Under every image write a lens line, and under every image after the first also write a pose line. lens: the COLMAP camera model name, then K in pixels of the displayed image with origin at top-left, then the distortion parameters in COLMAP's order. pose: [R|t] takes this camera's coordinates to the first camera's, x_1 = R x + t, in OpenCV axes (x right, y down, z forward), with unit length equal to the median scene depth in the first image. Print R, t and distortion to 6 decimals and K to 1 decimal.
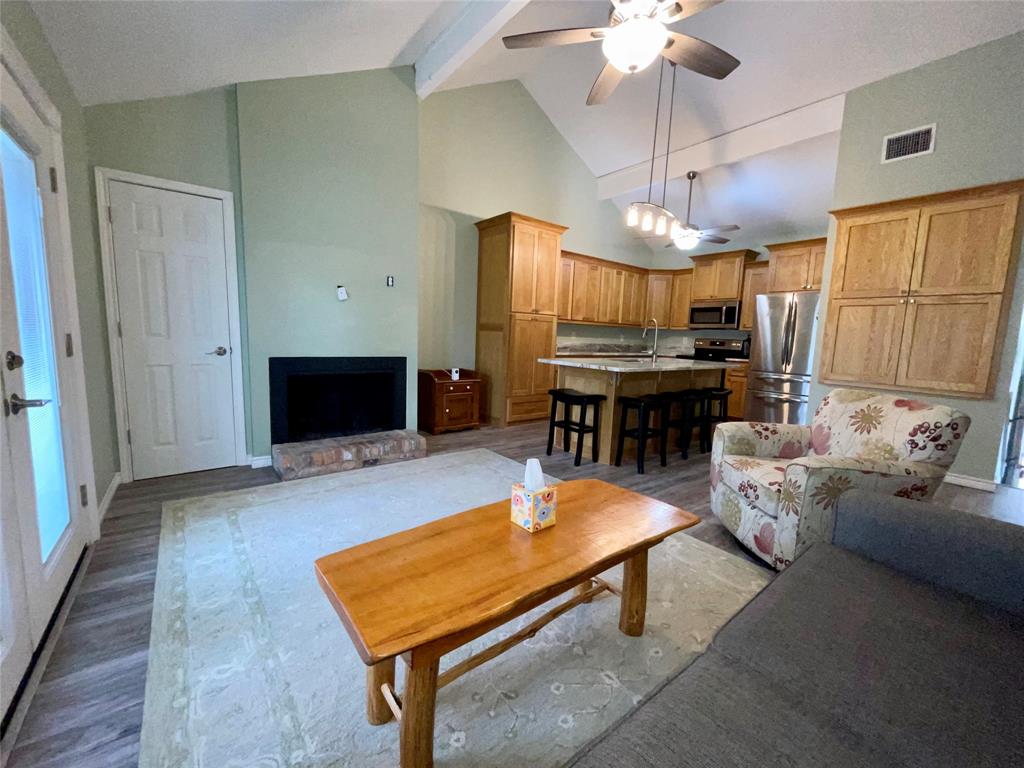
lens RADIAL K [[404.2, 0, 511.6], [0, 404.2, 377.3], [0, 0, 1]] dist [-0.002340, -0.000373]
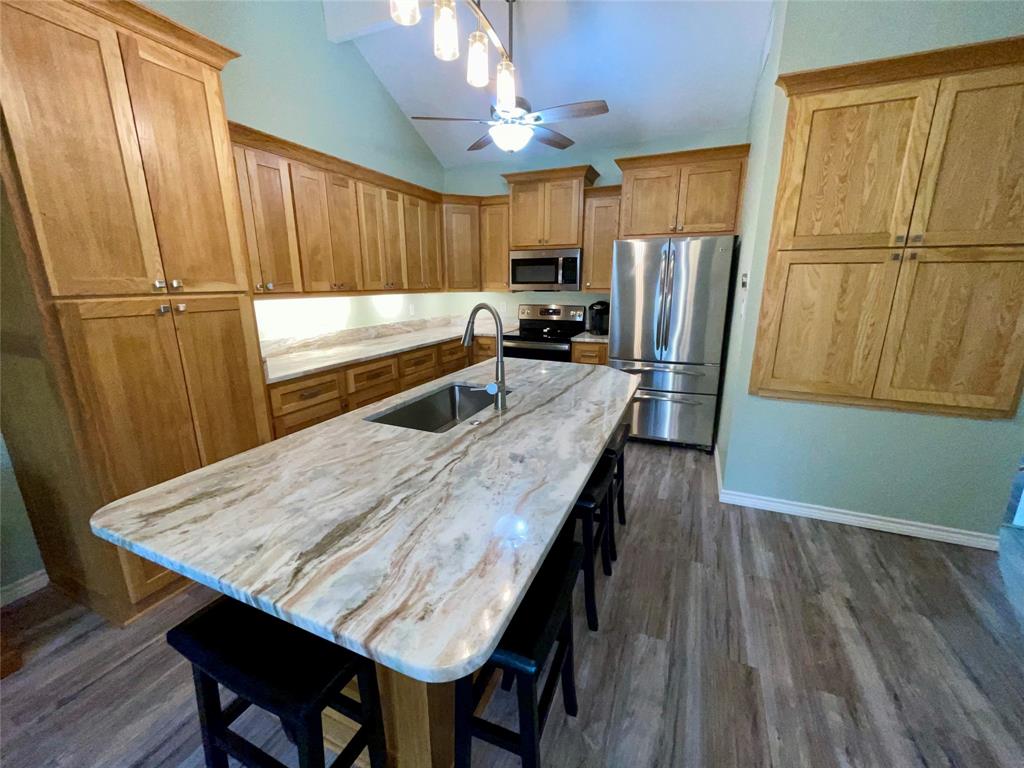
lens RADIAL K [[404.2, 0, 511.6], [0, 404.2, 377.3], [0, 0, 1]] dist [-0.002340, -0.000373]
pose [[0.871299, -0.156071, 0.465274, 0.172331], [0.090620, 0.982946, 0.160019, -0.136493], [-0.482313, -0.097261, 0.870583, 0.635324]]
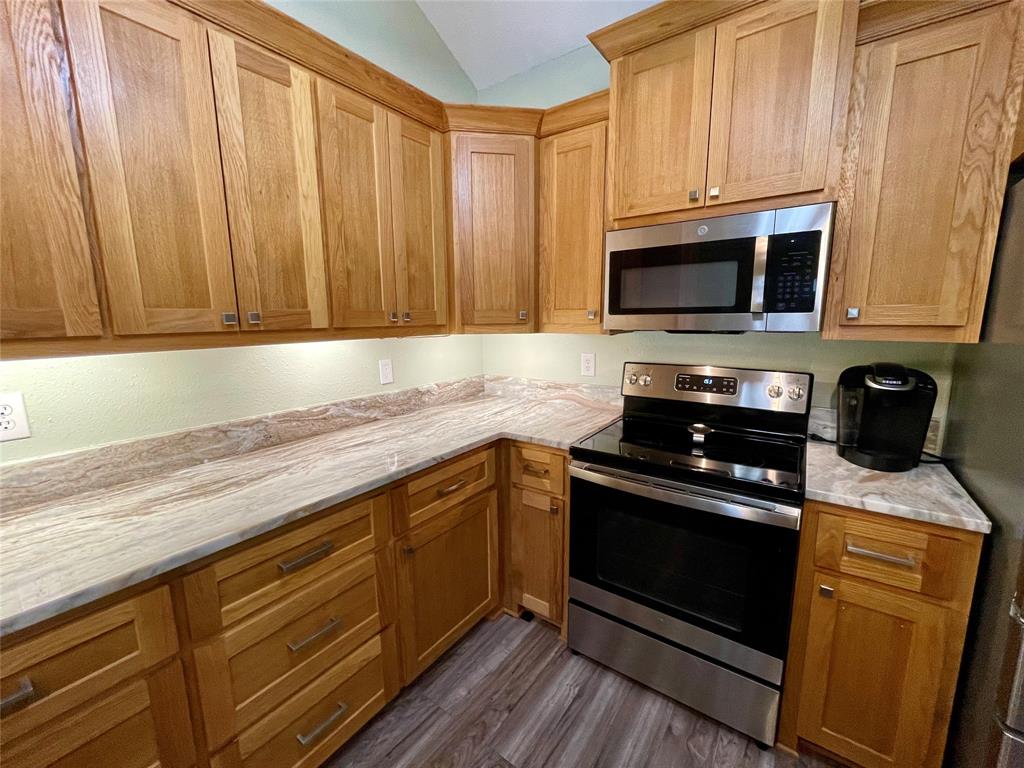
lens RADIAL K [[414.1, 0, 511.0], [0, 414.1, 383.8], [0, 0, 1]] dist [-0.002219, -0.000217]
pose [[0.956937, -0.096285, 0.273864, 0.464599], [0.078998, 0.994162, 0.073492, -0.173510], [-0.279342, -0.048692, 0.958956, 1.162502]]
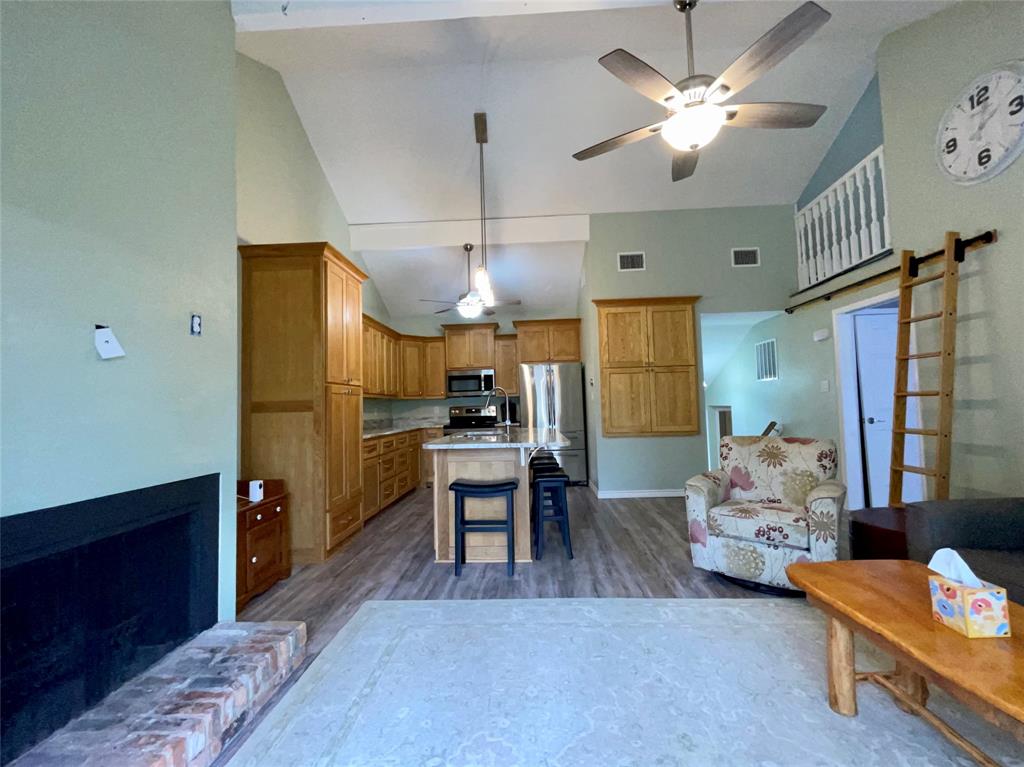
lens RADIAL K [[438.4, 0, 492.9], [0, 438.4, 381.0], [0, 0, 1]] dist [-0.001252, -0.000684]
pose [[0.660619, -0.011451, 0.750634, -0.423890], [0.132018, 0.986074, -0.101144, -0.059993], [-0.739022, 0.165915, 0.652931, 0.354667]]
